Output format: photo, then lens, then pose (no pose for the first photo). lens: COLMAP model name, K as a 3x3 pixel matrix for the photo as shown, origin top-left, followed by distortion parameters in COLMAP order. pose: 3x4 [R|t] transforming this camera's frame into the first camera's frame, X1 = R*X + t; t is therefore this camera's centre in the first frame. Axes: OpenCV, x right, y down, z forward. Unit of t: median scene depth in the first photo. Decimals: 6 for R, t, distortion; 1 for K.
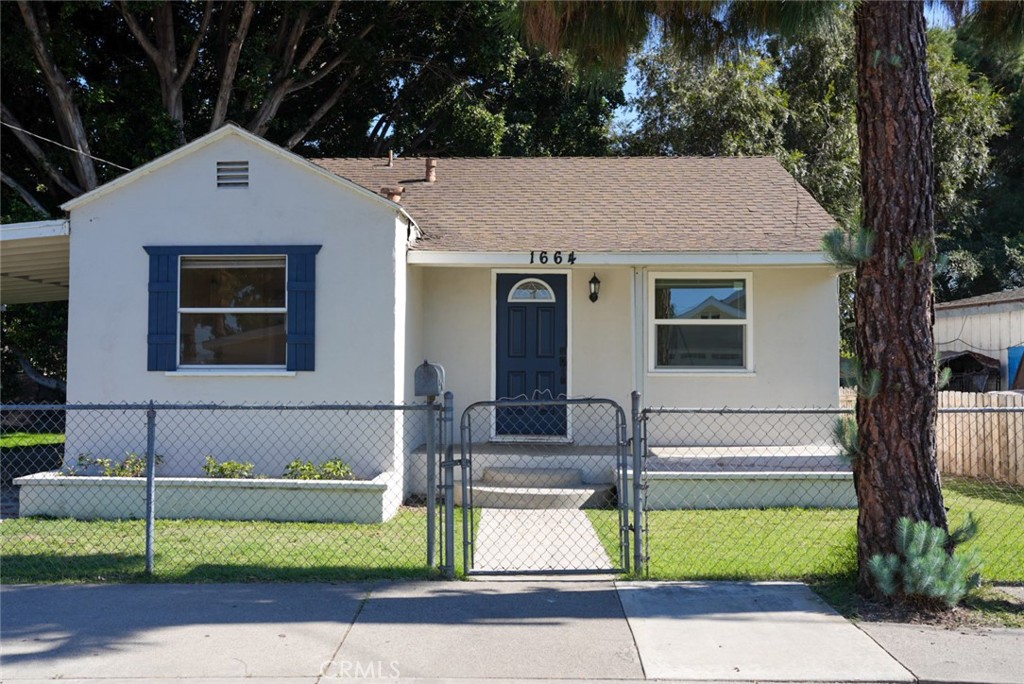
lens RADIAL K [[932.7, 0, 512.0], [0, 932.7, 342.0], [0, 0, 1]] dist [-0.027943, 0.102333]
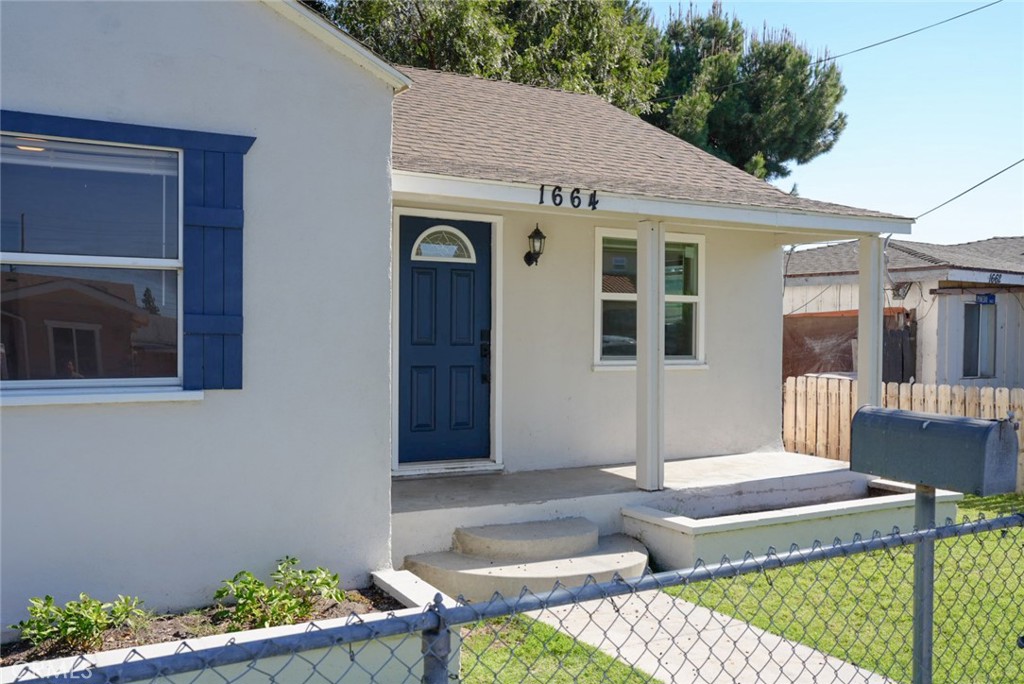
lens RADIAL K [[932.7, 0, 512.0], [0, 932.7, 342.0], [0, 0, 1]] dist [-0.027943, 0.102333]
pose [[0.858606, -0.001856, 0.512632, -0.319274], [-0.023784, 0.998772, 0.043452, -0.017879], [-0.512083, -0.049501, 0.857508, 0.461596]]
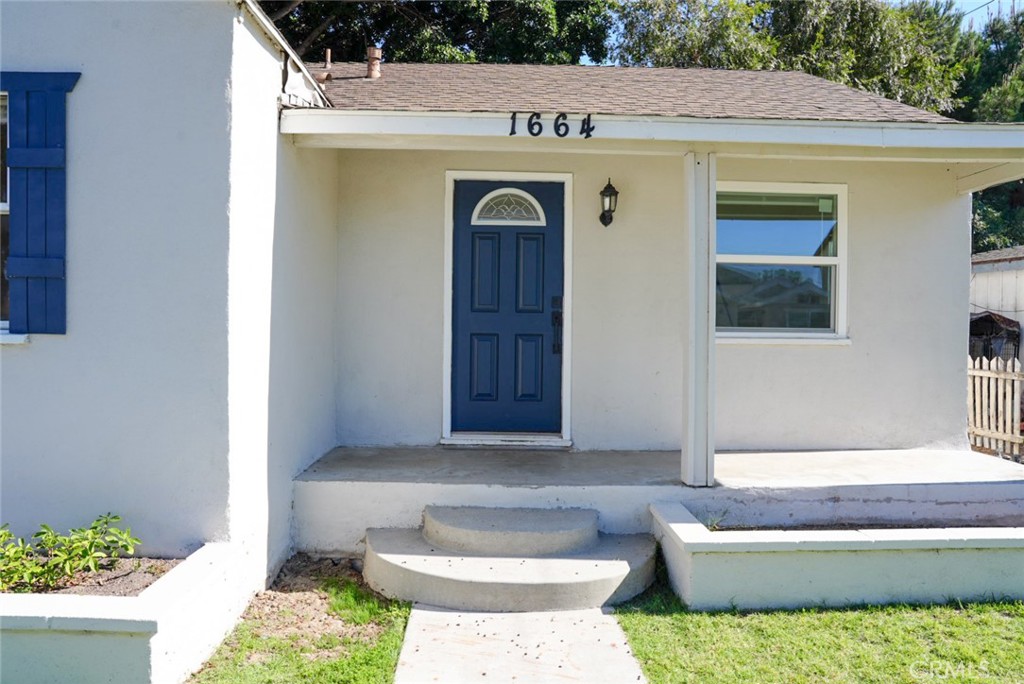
lens RADIAL K [[708.5, 0, 514.6], [0, 708.5, 340.0], [0, 0, 1]] dist [-0.111742, 0.090881]
pose [[0.999106, 0.007202, 0.041655, 0.006270], [-0.009319, 0.998663, 0.050848, 0.012780], [-0.041233, -0.051191, 0.997837, 0.588787]]
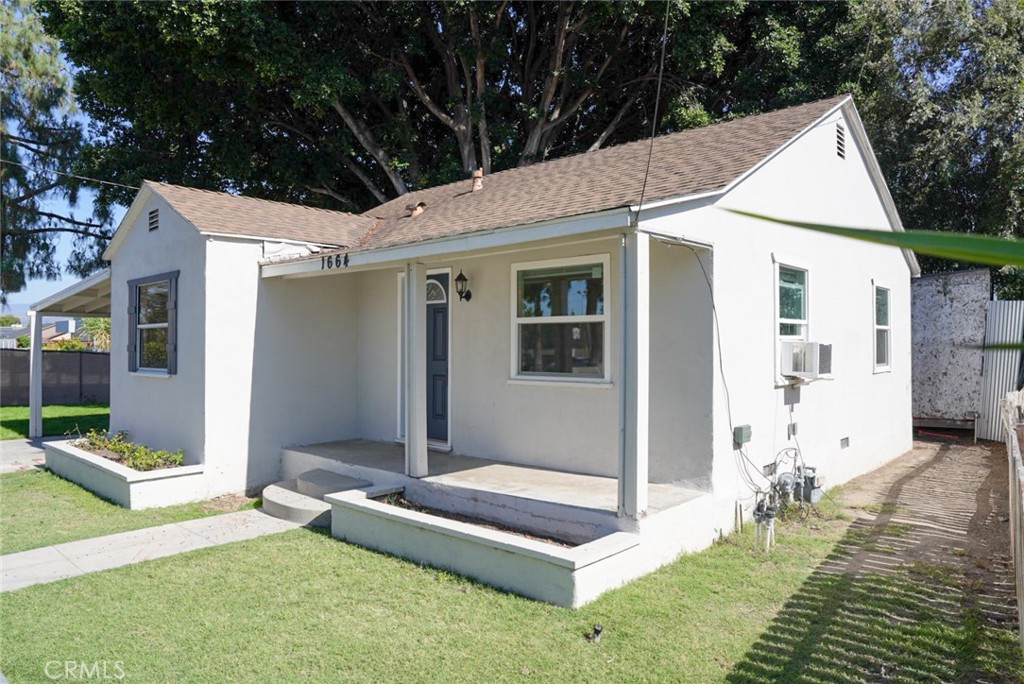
lens RADIAL K [[701.6, 0, 513.5], [0, 701.6, 338.4], [0, 0, 1]] dist [-0.119260, 0.090990]
pose [[0.753456, -0.009909, -0.657424, 0.655185], [0.024750, 0.999605, 0.013299, -0.015891], [0.657033, -0.026291, 0.753404, 0.573829]]
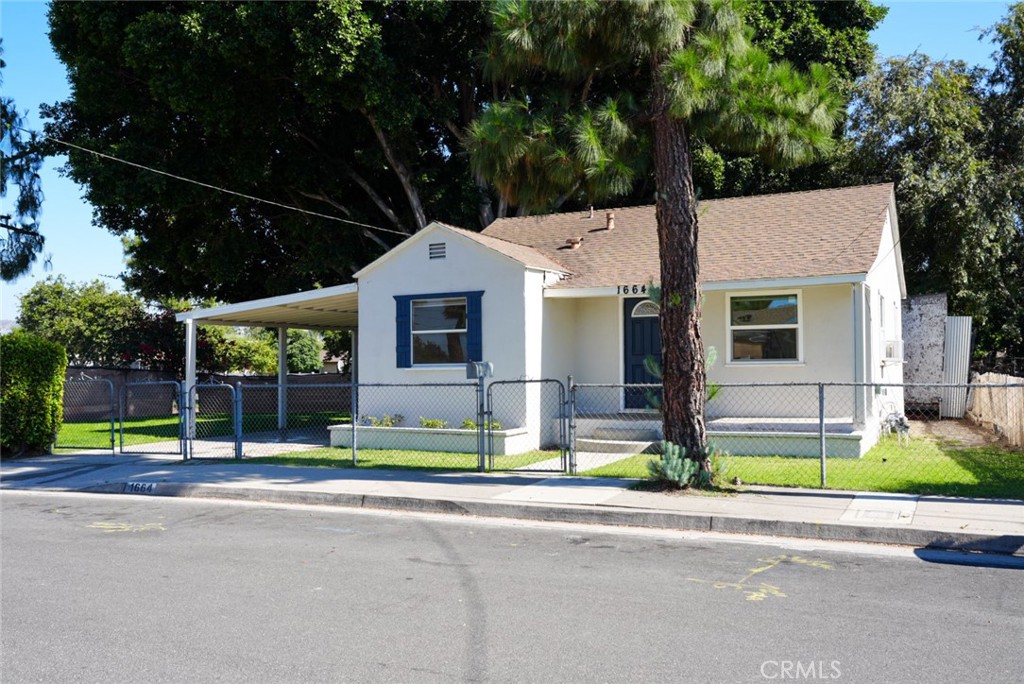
lens RADIAL K [[932.7, 0, 512.0], [0, 932.7, 342.0], [0, 0, 1]] dist [-0.027943, 0.102333]
pose [[0.906224, -0.023630, -0.422137, 0.503078], [0.026221, 0.999656, 0.000331, -0.010886], [0.421984, -0.011369, 0.906532, -0.453434]]
